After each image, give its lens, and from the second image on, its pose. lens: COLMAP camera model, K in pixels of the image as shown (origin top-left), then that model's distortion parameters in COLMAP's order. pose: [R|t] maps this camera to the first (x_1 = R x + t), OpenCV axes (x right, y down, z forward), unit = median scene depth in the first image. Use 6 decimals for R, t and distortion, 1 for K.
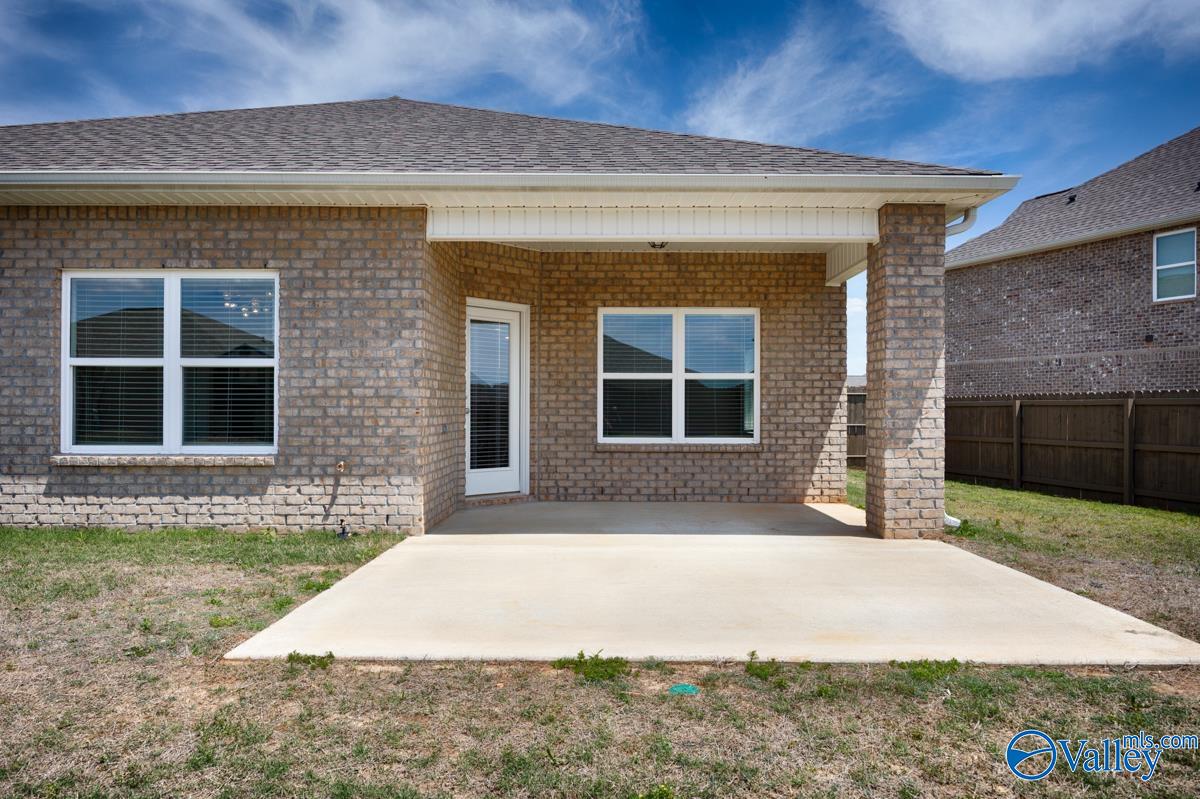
lens RADIAL K [[775.3, 0, 599.3], [0, 775.3, 409.6], [0, 0, 1]] dist [-0.007429, 0.006490]
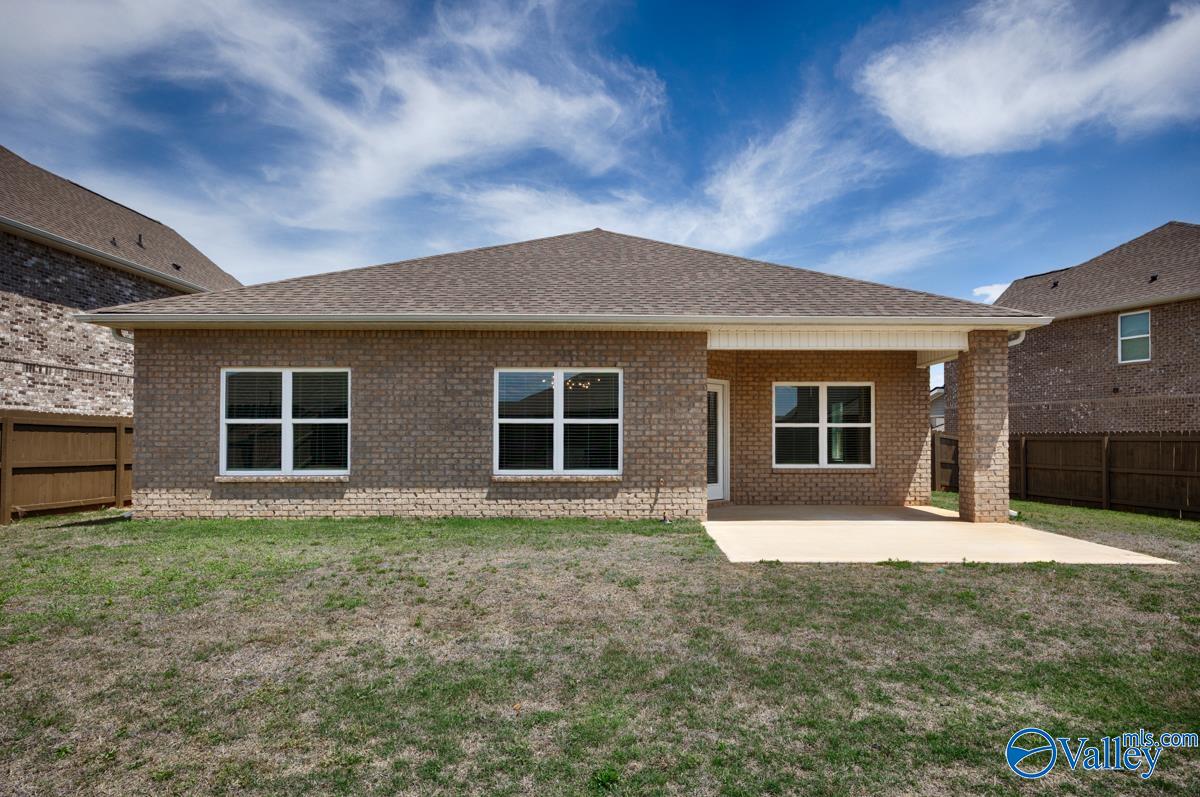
lens RADIAL K [[730.2, 0, 598.4], [0, 730.2, 419.9], [0, 0, 1]] dist [0.015995, 0.005447]
pose [[0.999846, -0.002022, 0.017433, -0.382365], [0.002433, 0.999718, -0.023620, -0.019955], [-0.017380, 0.023659, 0.999569, -0.479899]]
